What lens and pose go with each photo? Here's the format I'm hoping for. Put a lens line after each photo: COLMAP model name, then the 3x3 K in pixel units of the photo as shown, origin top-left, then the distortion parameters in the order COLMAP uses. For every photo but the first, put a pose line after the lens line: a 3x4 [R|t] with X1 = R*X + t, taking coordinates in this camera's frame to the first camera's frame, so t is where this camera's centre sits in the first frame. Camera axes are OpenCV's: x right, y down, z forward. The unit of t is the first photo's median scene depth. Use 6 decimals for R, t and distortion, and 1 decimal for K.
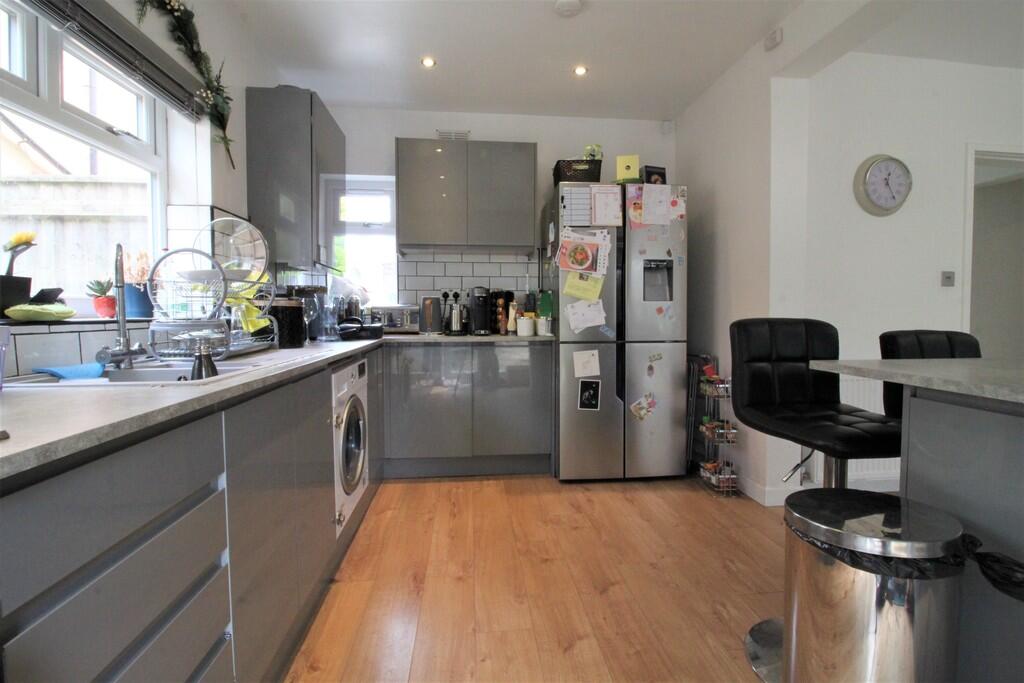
lens RADIAL K [[474.3, 0, 516.1], [0, 474.3, 329.7], [0, 0, 1]] dist [-0.000055, -0.013814]
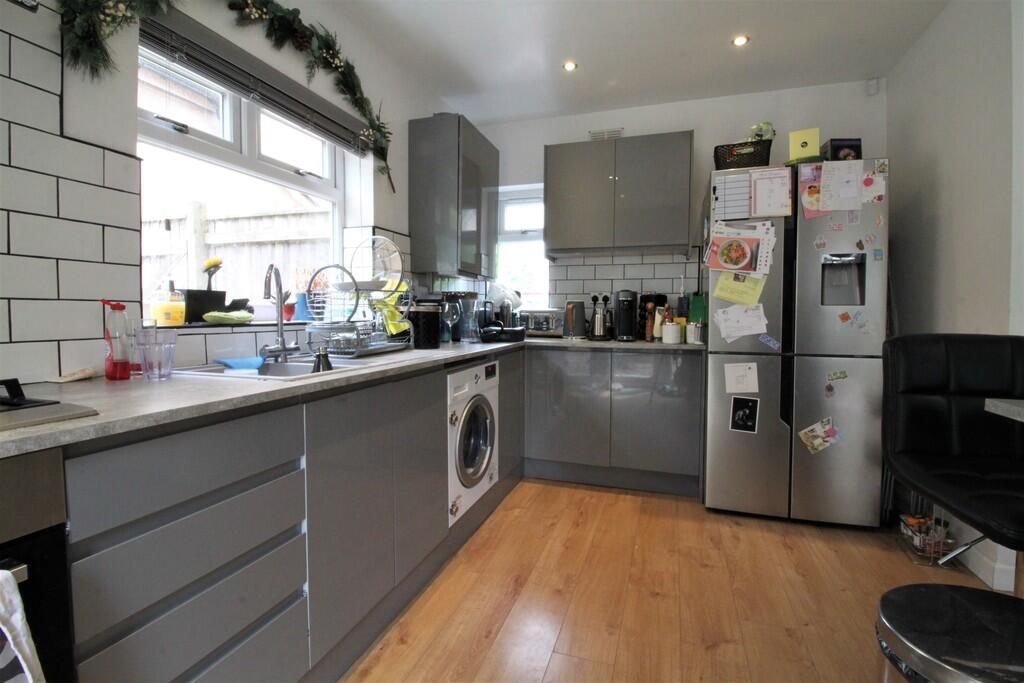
lens RADIAL K [[475.7, 0, 514.0], [0, 475.7, 328.2], [0, 0, 1]] dist [0.001458, -0.014329]
pose [[0.913258, 0.019951, -0.406893, 0.127017], [-0.021487, 0.999769, 0.000795, -0.011384], [0.406815, 0.008017, 0.913475, 0.042936]]
